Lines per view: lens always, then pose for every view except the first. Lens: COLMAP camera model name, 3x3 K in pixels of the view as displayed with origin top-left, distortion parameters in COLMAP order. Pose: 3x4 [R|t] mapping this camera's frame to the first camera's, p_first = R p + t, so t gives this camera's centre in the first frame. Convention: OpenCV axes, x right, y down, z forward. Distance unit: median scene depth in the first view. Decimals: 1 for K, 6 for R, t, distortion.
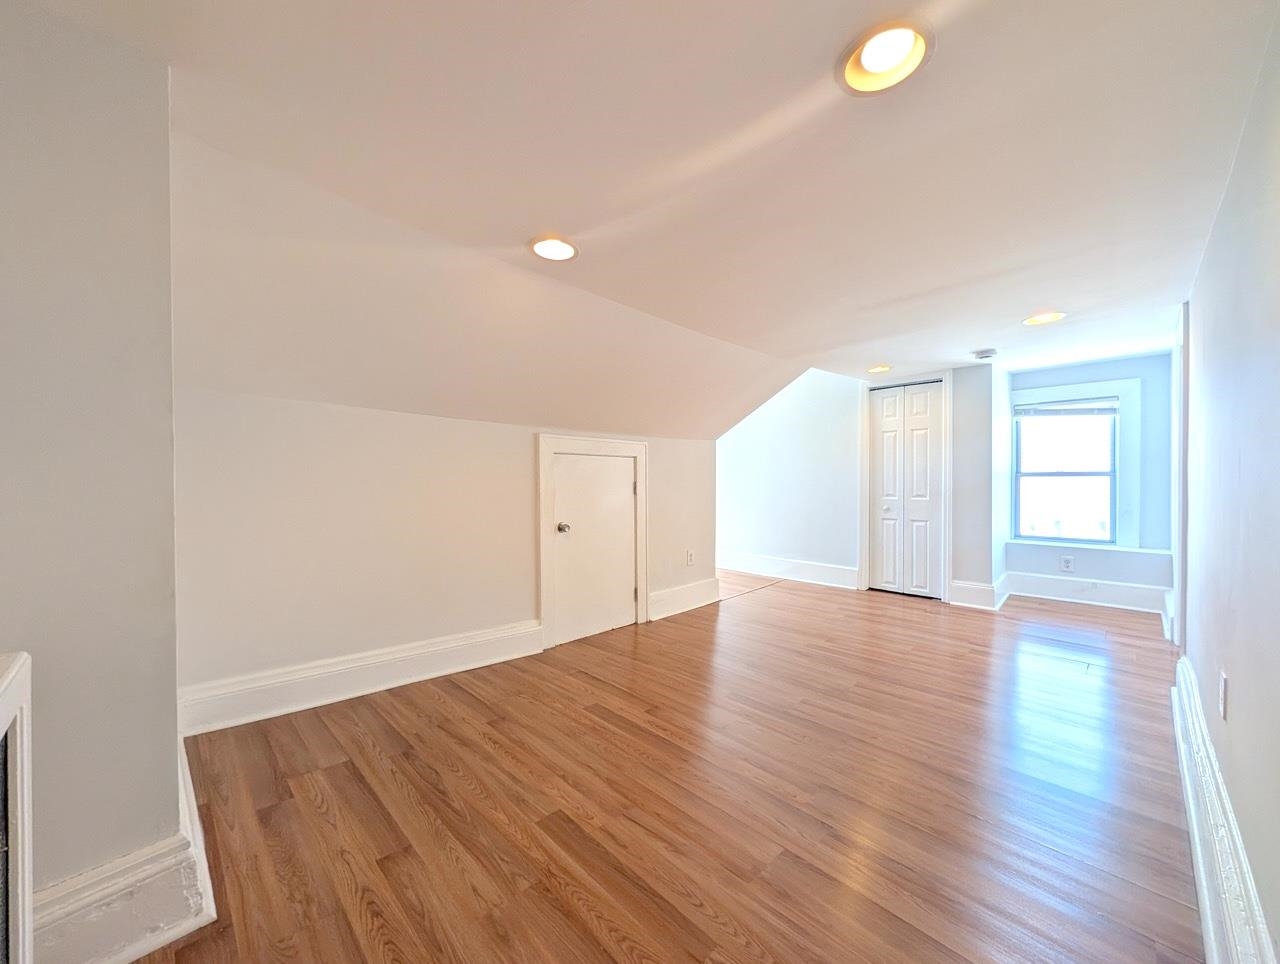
lens RADIAL K [[494.5, 0, 643.5], [0, 494.5, 483.1], [0, 0, 1]] dist [-0.000897, -0.000092]
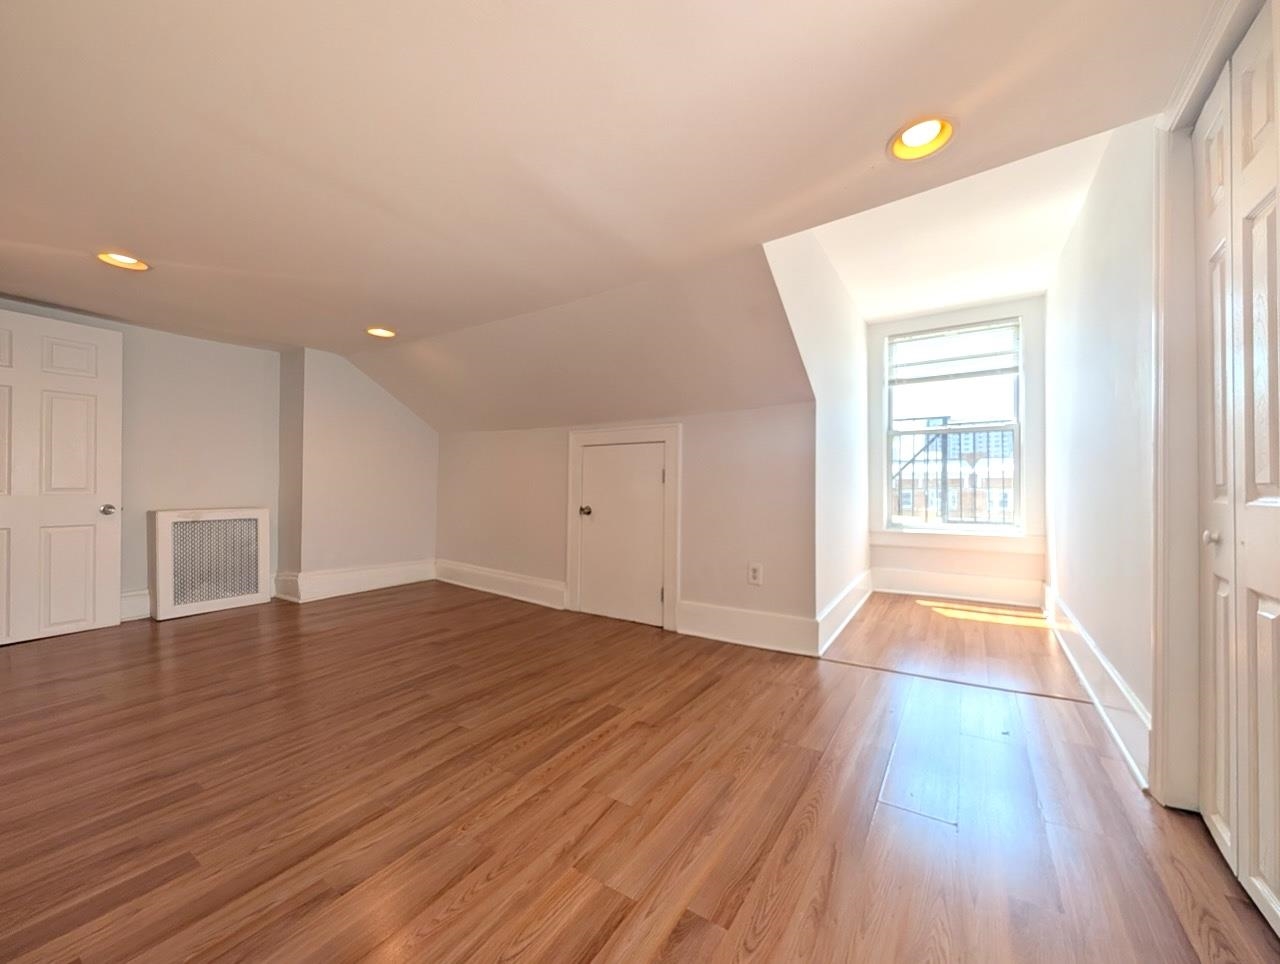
lens RADIAL K [[494.5, 0, 643.5], [0, 494.5, 483.1], [0, 0, 1]] dist [-0.000897, -0.000092]
pose [[0.204960, -0.005830, -0.978753, 0.976228], [-0.005666, 0.999958, -0.007143, 0.032464], [0.978754, 0.007010, 0.204918, 0.889360]]
